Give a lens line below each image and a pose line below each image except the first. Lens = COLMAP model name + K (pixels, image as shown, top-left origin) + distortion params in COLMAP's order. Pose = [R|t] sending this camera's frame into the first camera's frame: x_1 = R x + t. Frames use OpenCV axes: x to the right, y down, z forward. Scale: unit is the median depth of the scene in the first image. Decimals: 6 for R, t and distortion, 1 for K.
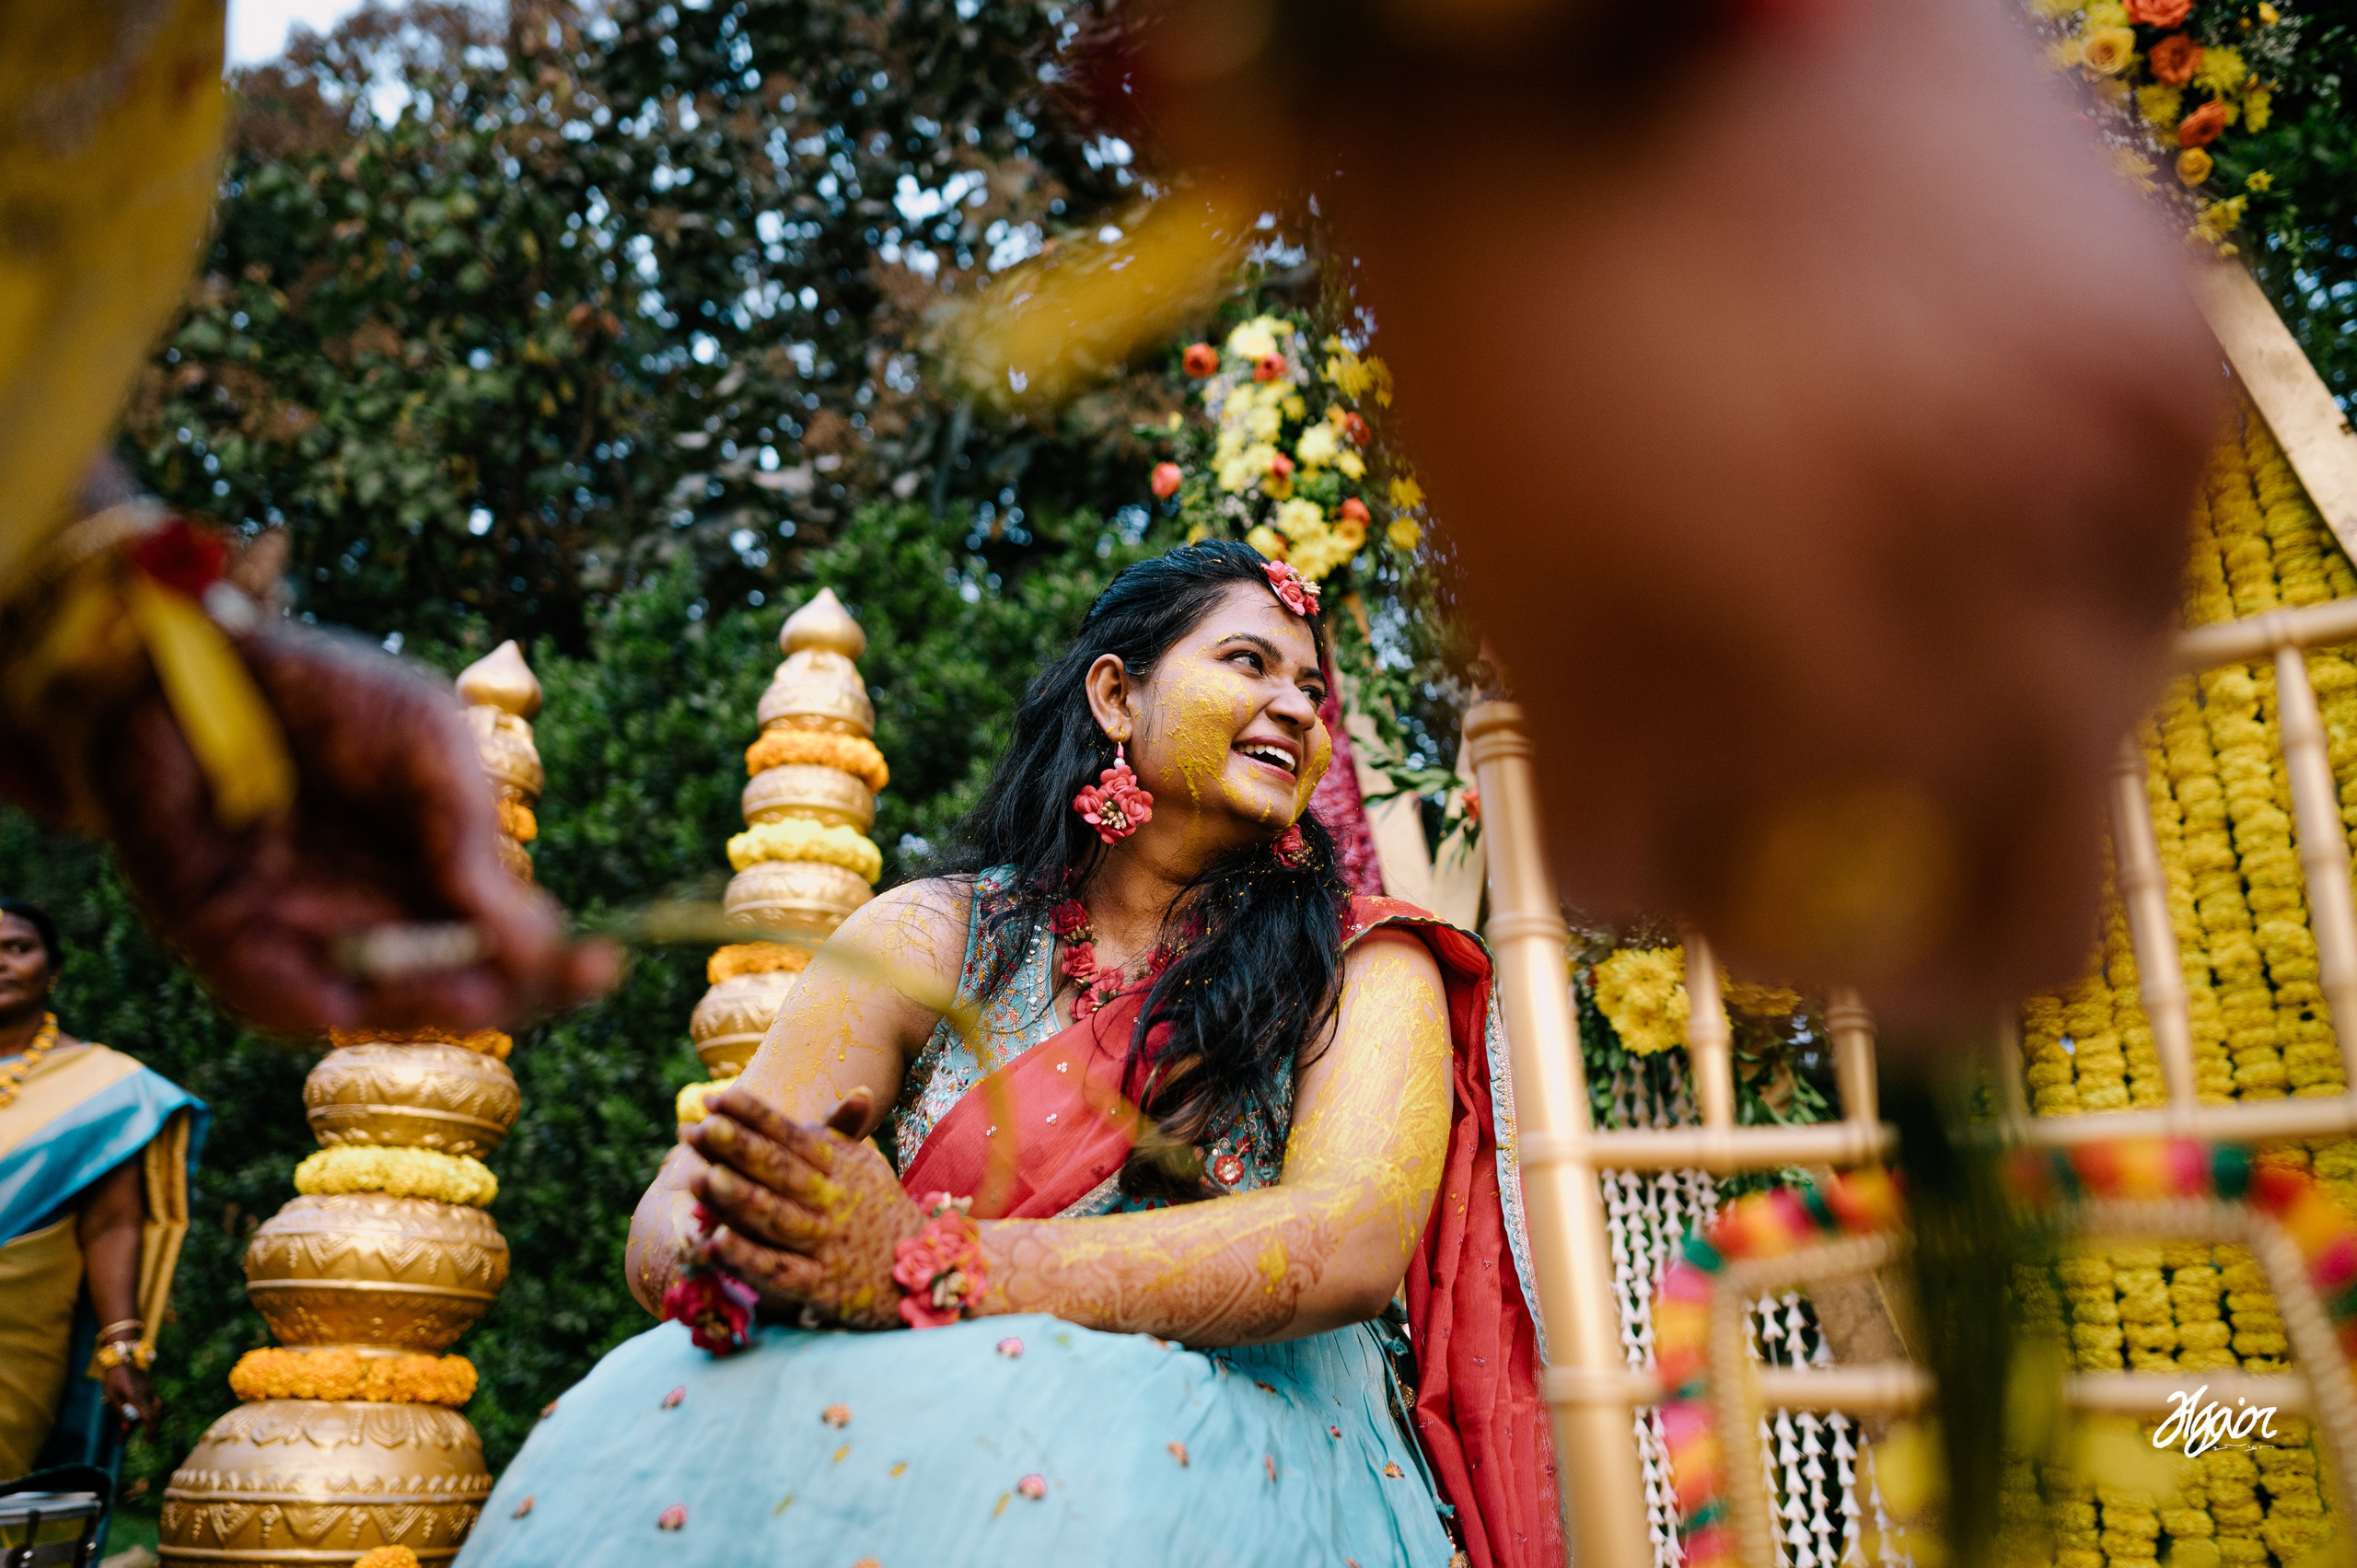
lens RADIAL K [[1618.9, 0, 1196.5], [0, 1618.9, 783.6], [0, 0, 1]] dist [0.000346, 0.000298]
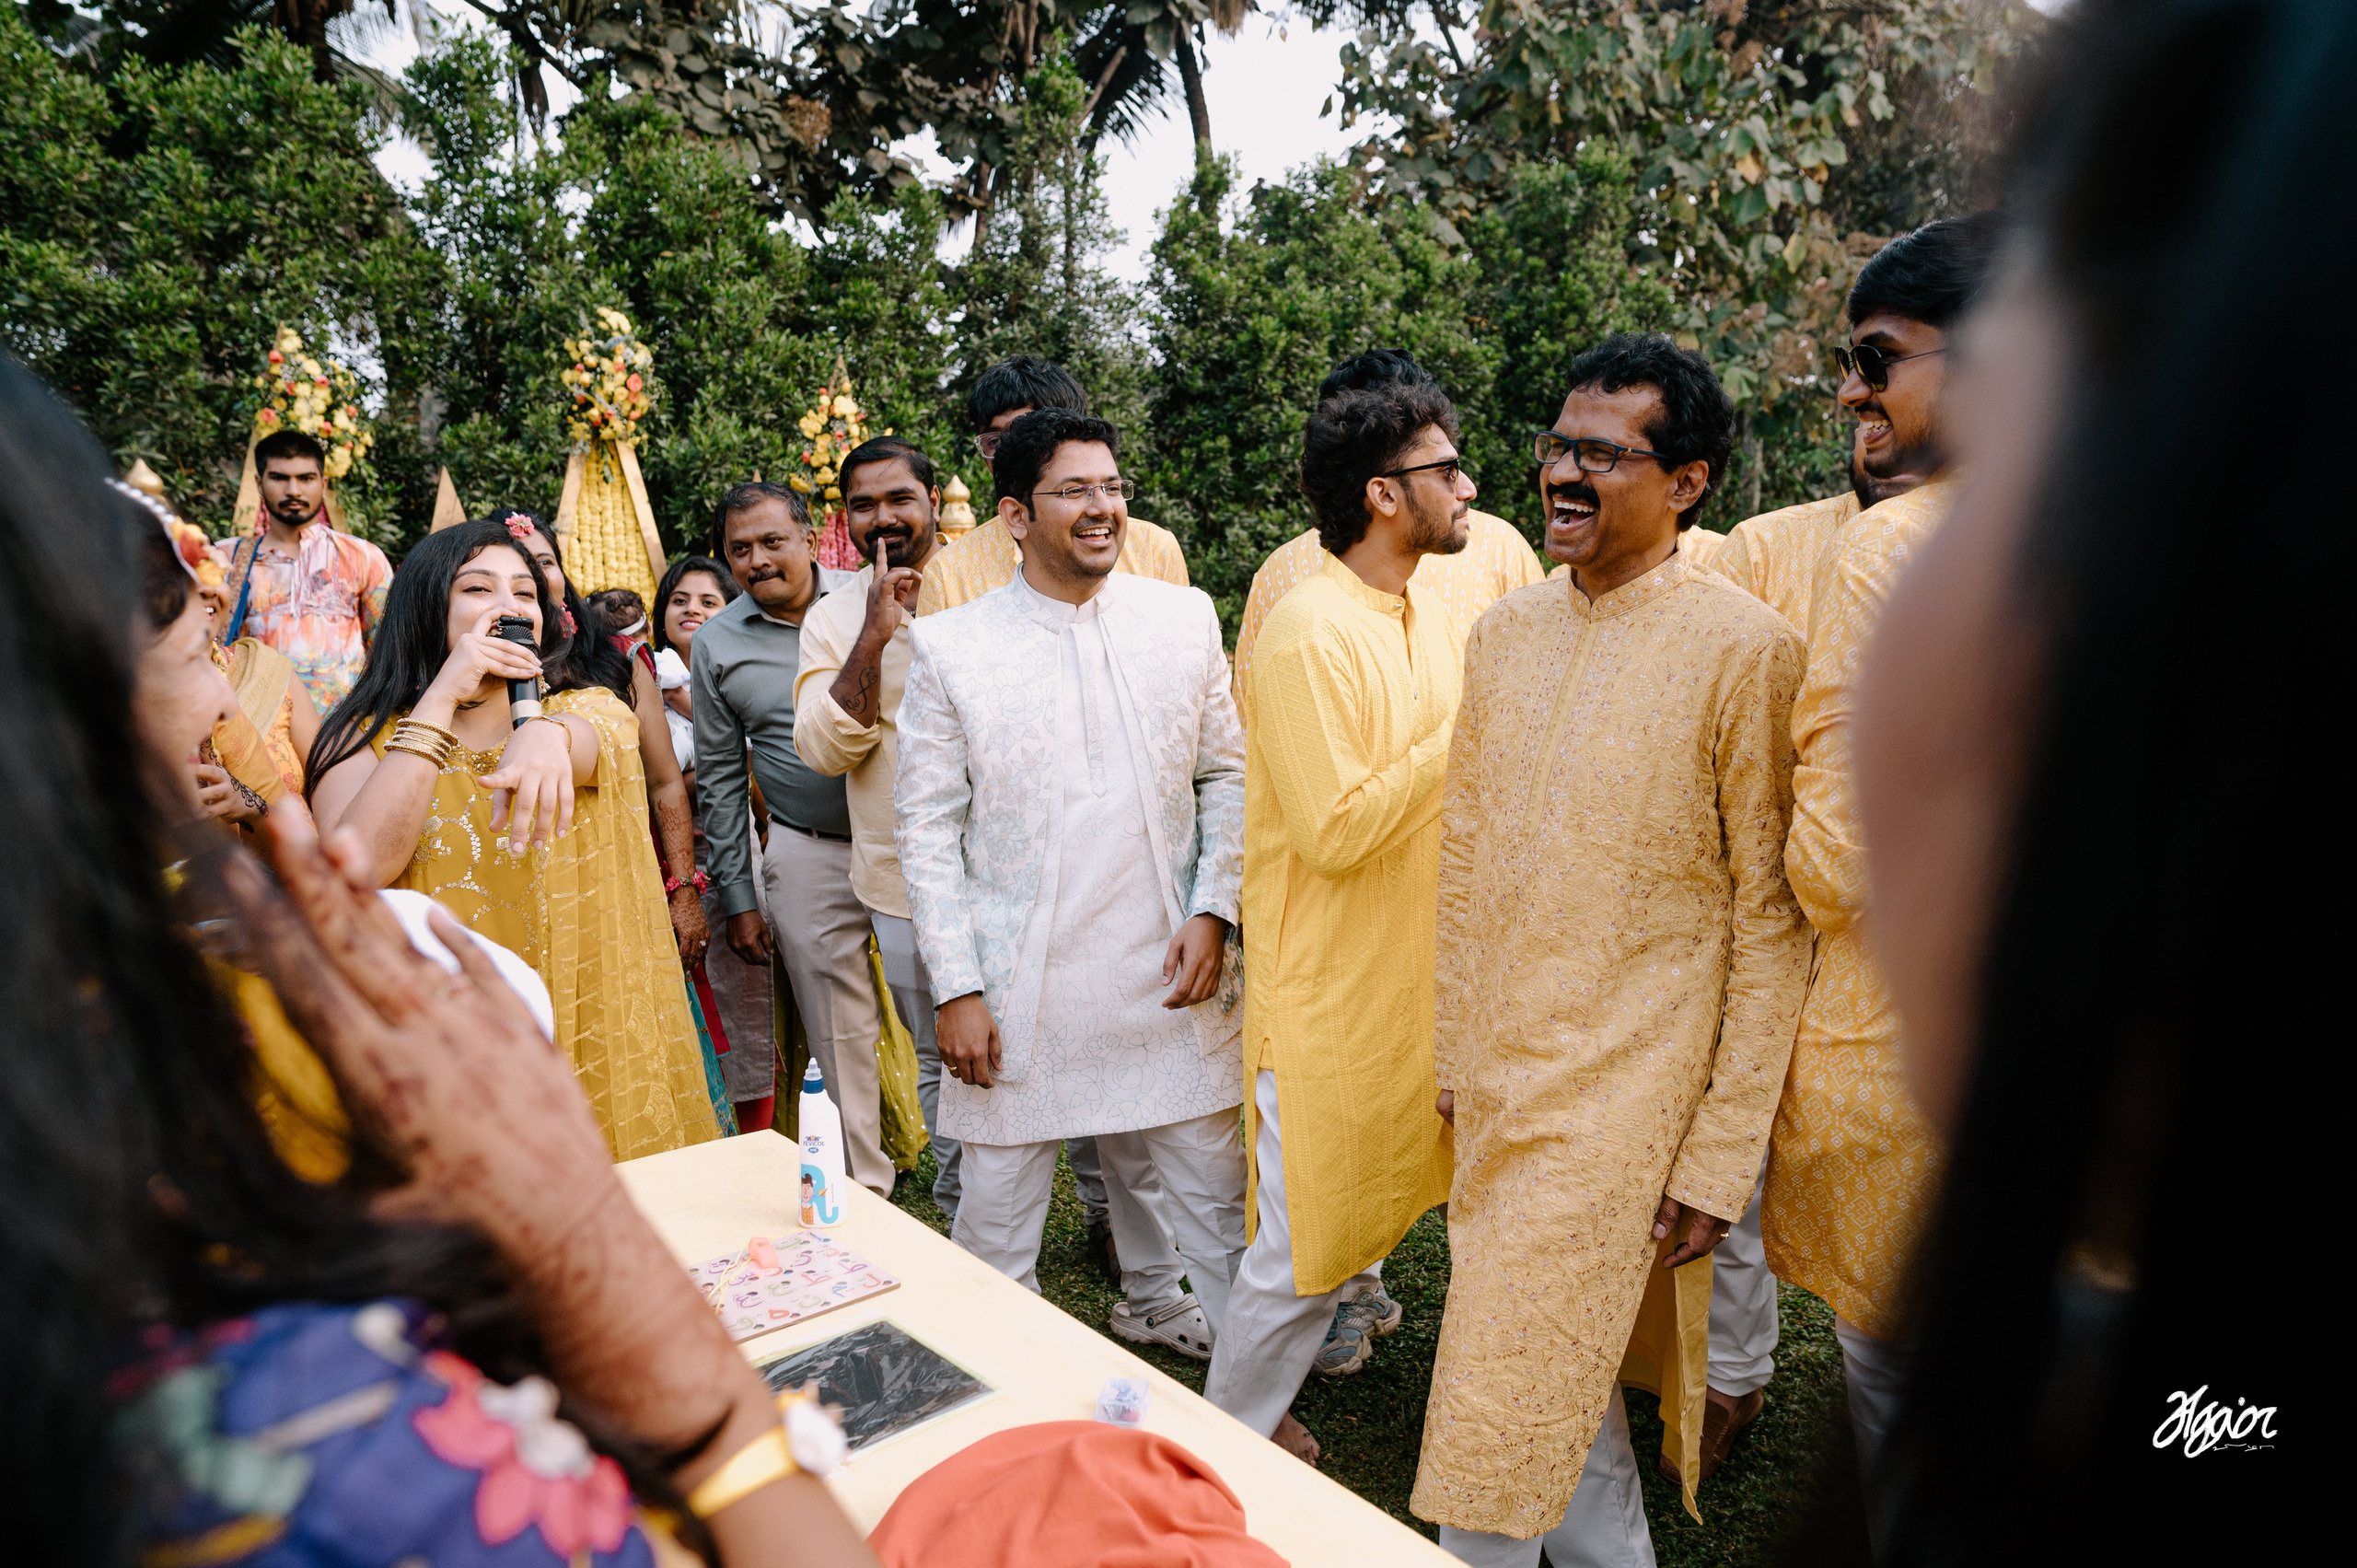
lens RADIAL K [[1604.7, 0, 1178.5], [0, 1604.7, 784.0], [0, 0, 1]] dist [-0.004009, -0.001483]
pose [[0.389528, -0.132661, 0.911410, -1.931212], [-0.299950, 0.917351, 0.261721, -0.791932], [-0.870803, -0.375325, 0.317542, -1.285673]]
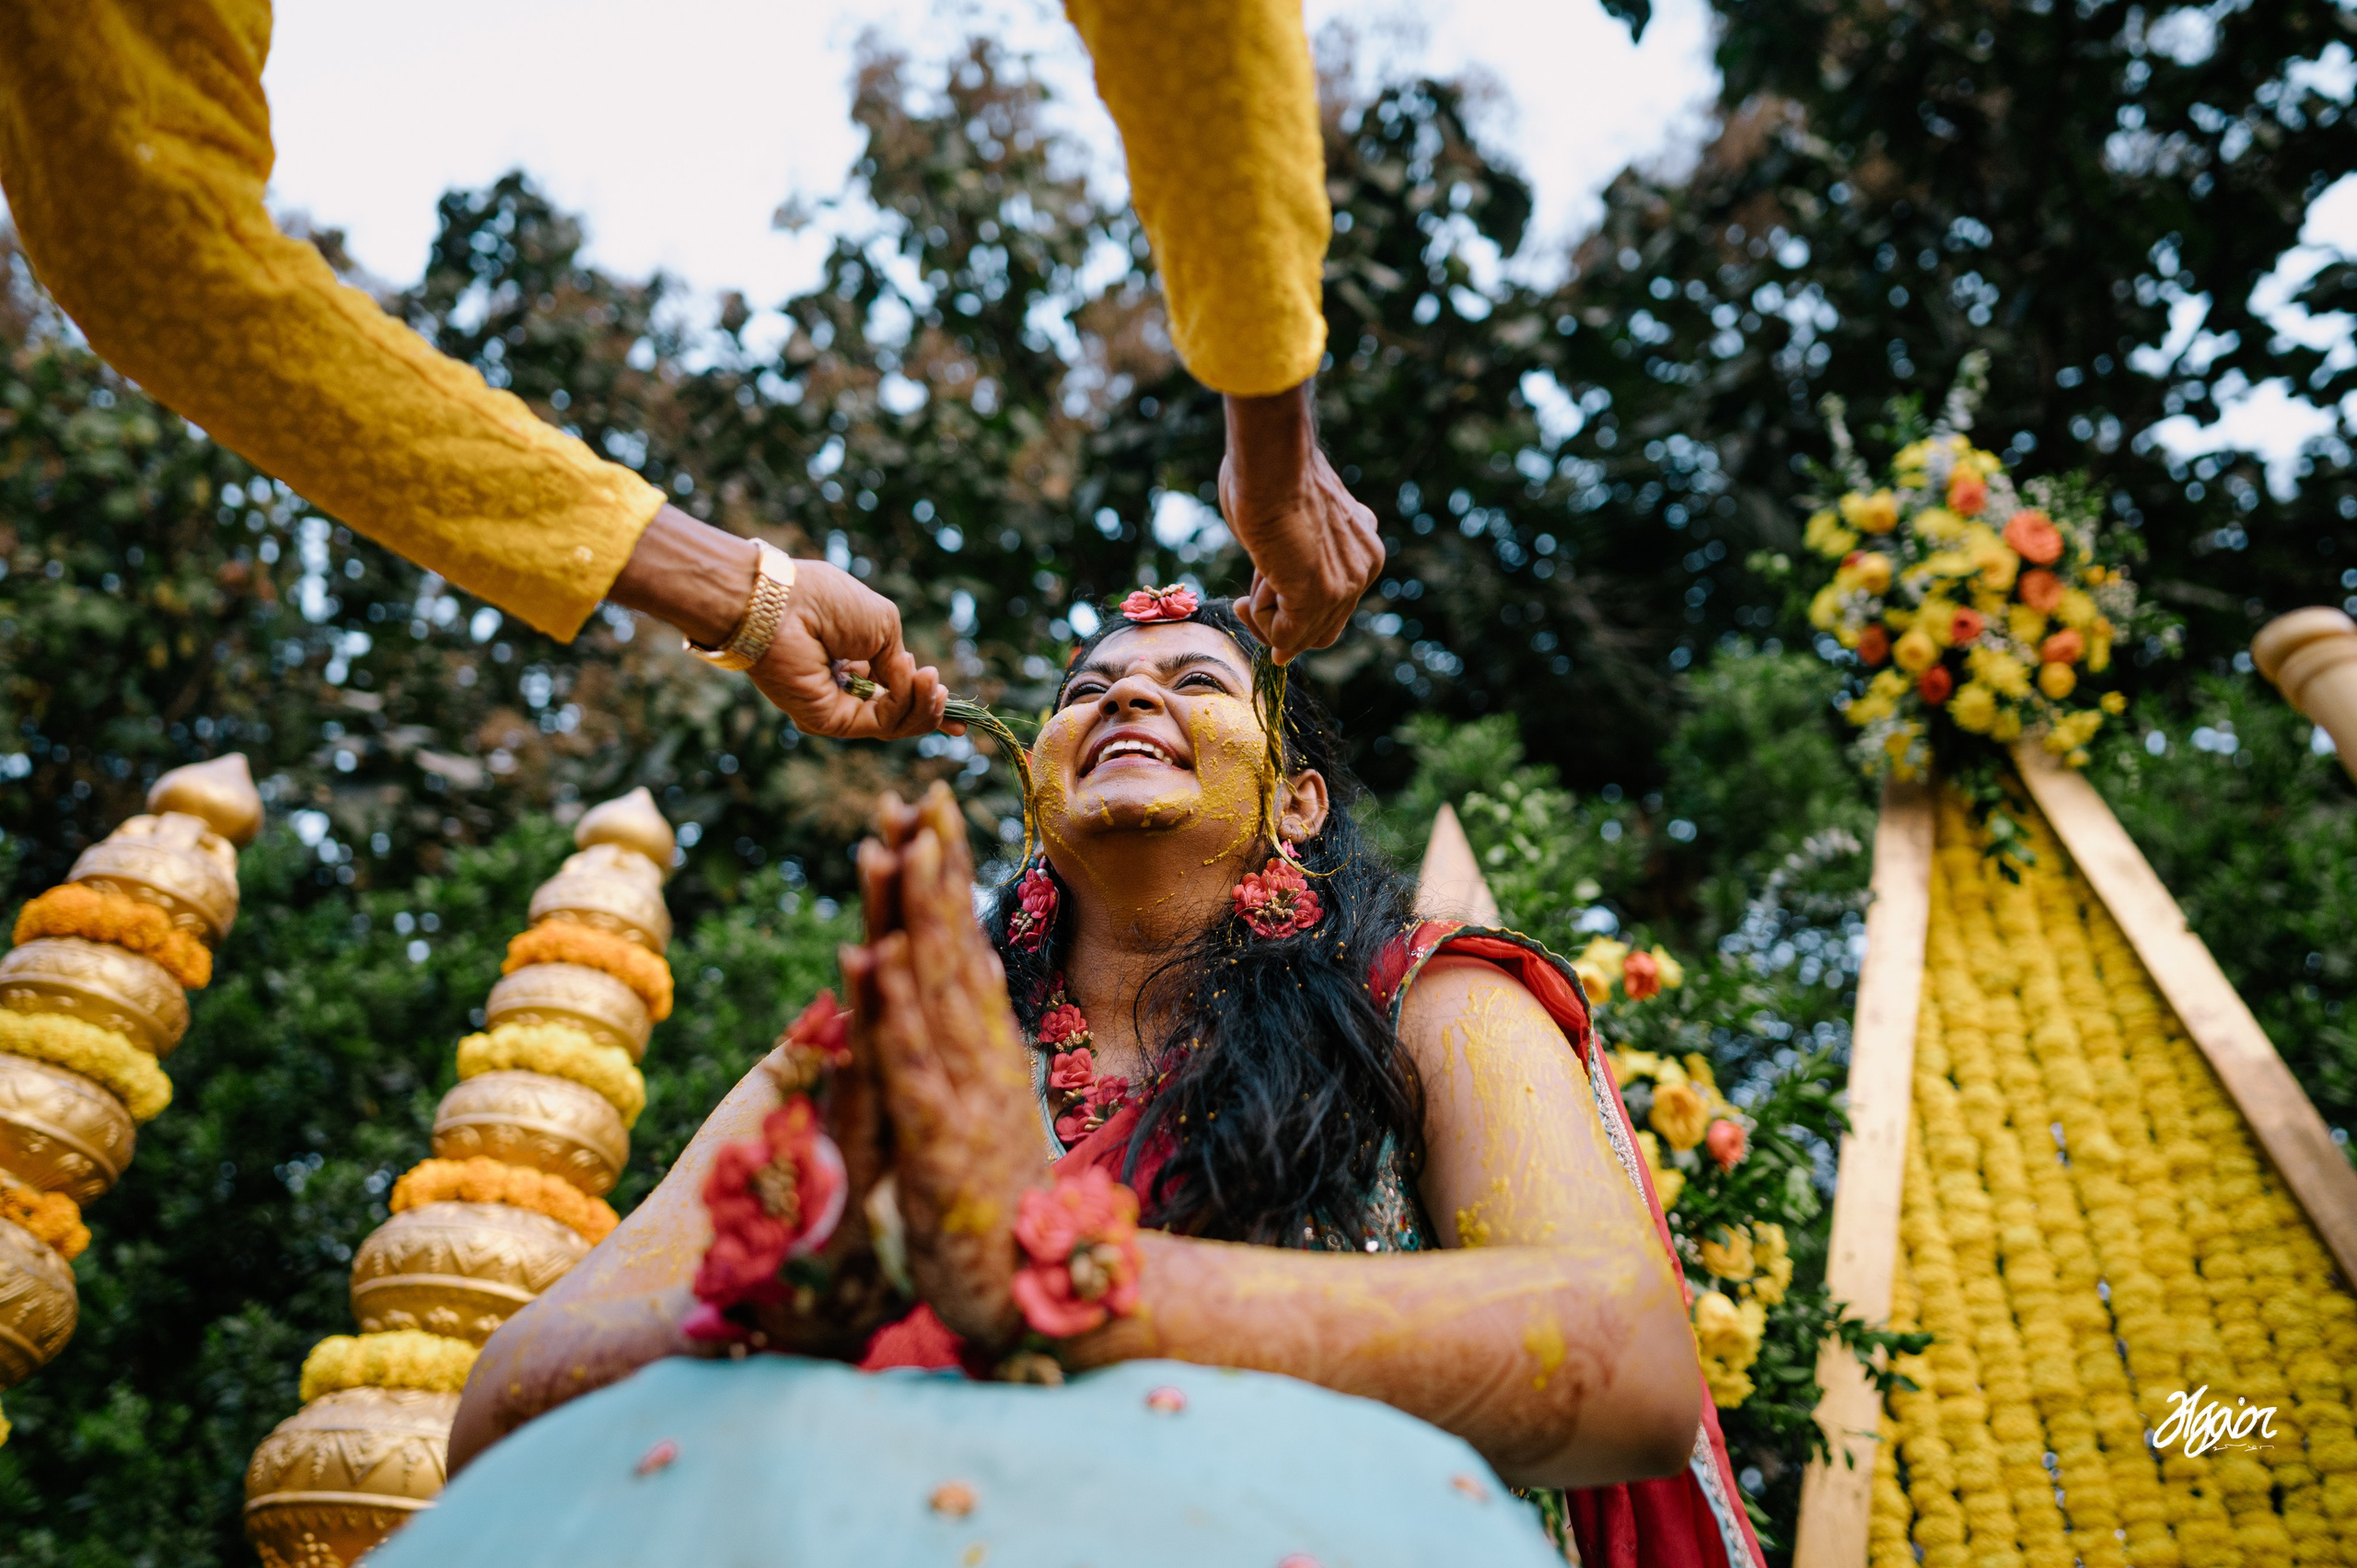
lens RADIAL K [[1602.4, 0, 1186.5], [0, 1602.4, 799.4], [0, 0, 1]] dist [-0.001148, 0.002414]
pose [[0.948112, 0.231366, 0.218068, -0.146533], [-0.159805, 0.939738, -0.302249, 0.105333], [-0.274857, 0.251718, 0.927950, 0.127066]]
